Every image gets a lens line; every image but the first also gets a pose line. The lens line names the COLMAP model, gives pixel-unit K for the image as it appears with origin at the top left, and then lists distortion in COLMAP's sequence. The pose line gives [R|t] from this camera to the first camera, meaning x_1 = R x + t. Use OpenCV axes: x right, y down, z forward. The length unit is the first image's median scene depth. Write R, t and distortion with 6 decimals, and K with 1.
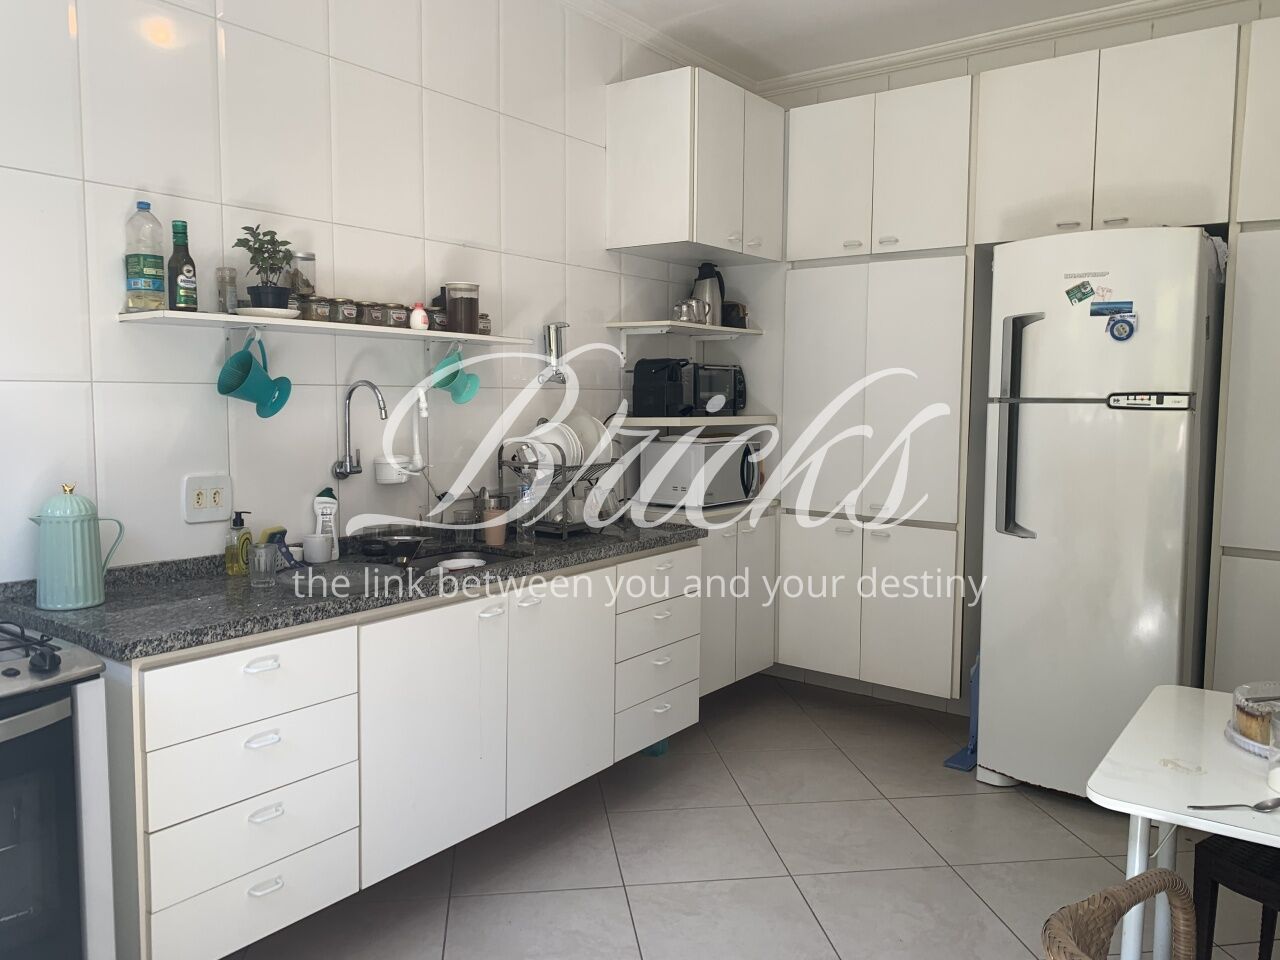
lens RADIAL K [[975.6, 0, 637.0], [0, 975.6, 469.8], [0, 0, 1]] dist [0.079271, -0.088807]
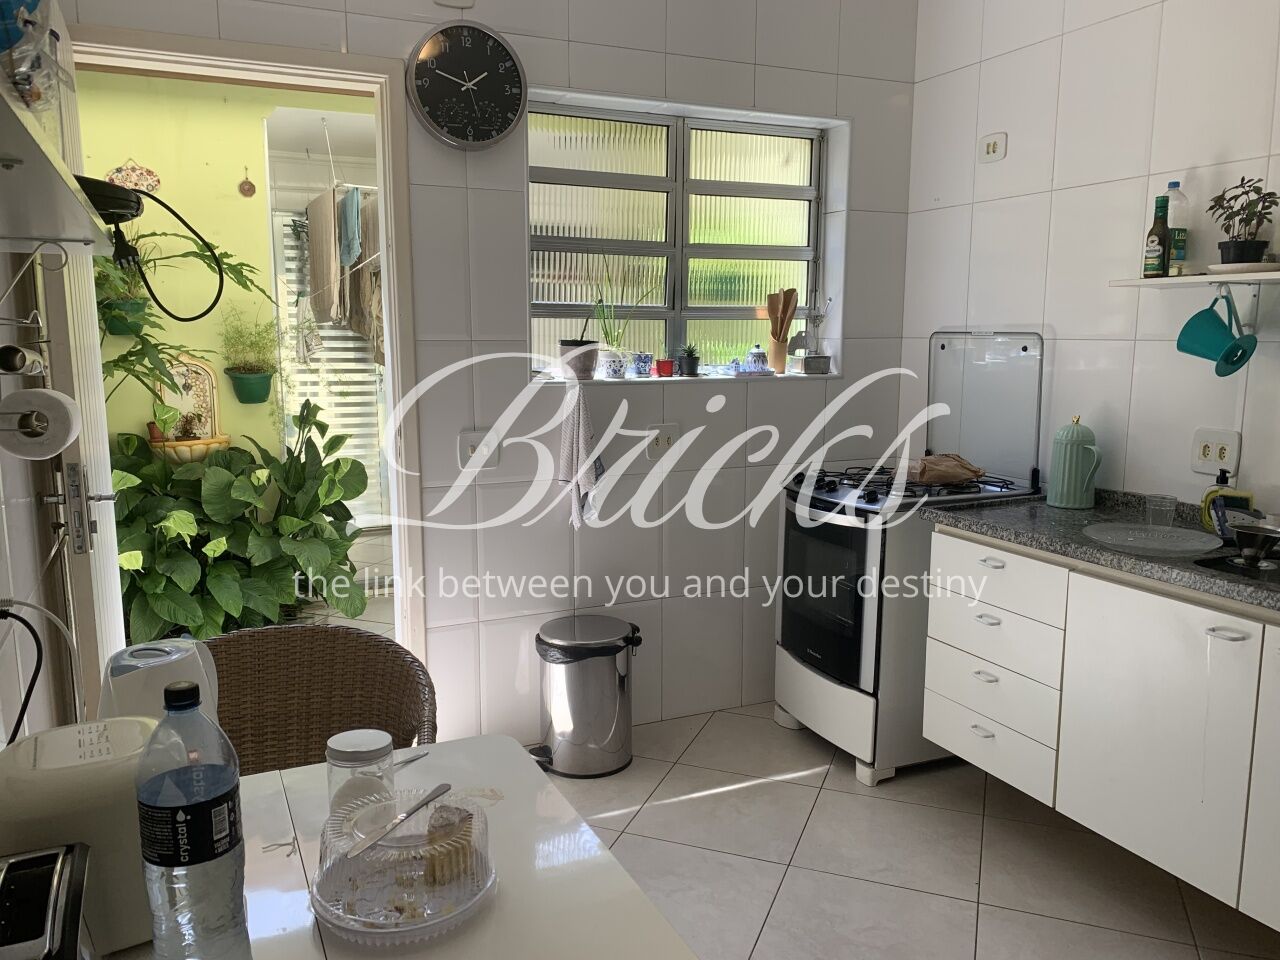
lens RADIAL K [[975.6, 0, 638.6], [0, 975.6, 486.4], [0, 0, 1]] dist [0.079271, -0.088807]
pose [[-0.467504, 0.131932, -0.874090, 0.859305], [-0.077657, 0.978848, 0.189278, -0.096997], [0.880573, 0.156368, -0.447370, 1.049101]]
